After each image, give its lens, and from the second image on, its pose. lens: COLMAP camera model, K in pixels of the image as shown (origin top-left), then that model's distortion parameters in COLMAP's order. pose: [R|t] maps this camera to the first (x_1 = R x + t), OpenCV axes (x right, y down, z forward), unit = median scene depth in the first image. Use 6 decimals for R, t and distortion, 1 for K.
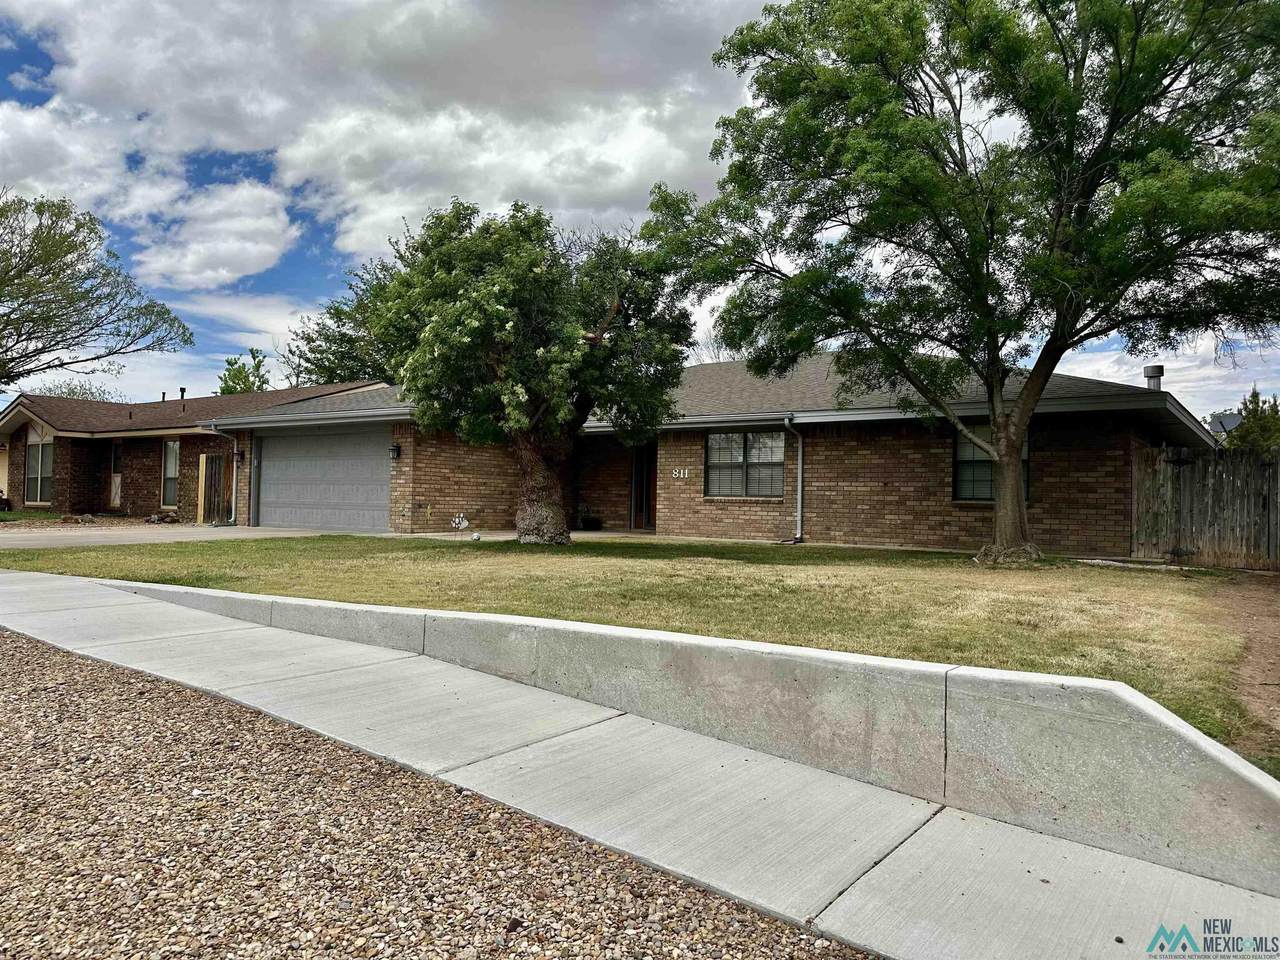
lens RADIAL K [[899.9, 0, 640.0], [0, 899.9, 480.0], [0, 0, 1]] dist [0.116921, -0.183459]
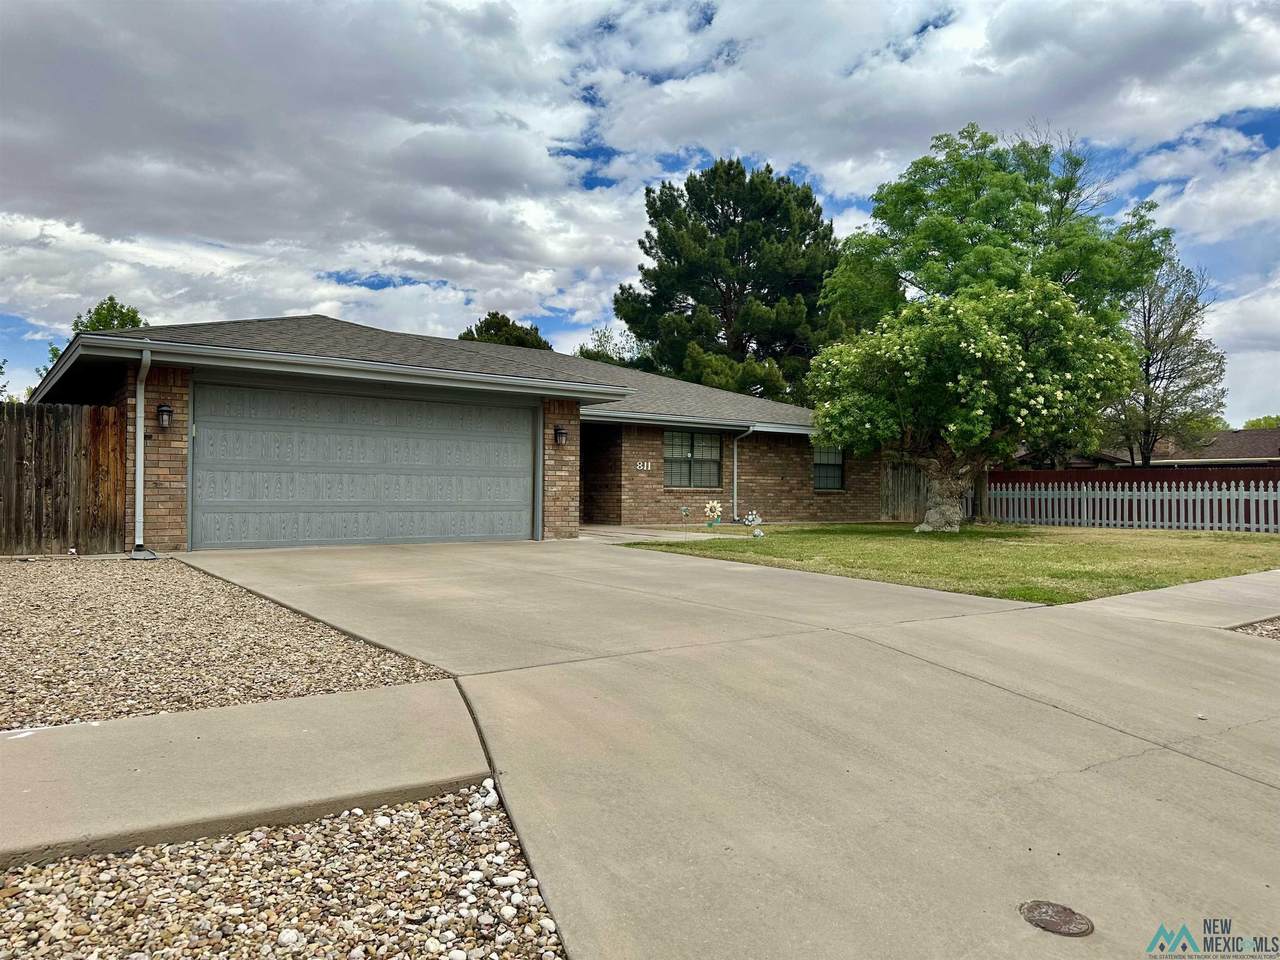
lens RADIAL K [[899.9, 0, 640.0], [0, 899.9, 480.0], [0, 0, 1]] dist [0.116921, -0.183459]
pose [[0.301360, -0.006925, 0.953485, -1.084619], [-0.029616, 0.999423, 0.016620, -0.009034], [-0.953050, -0.033247, 0.300982, 0.755167]]
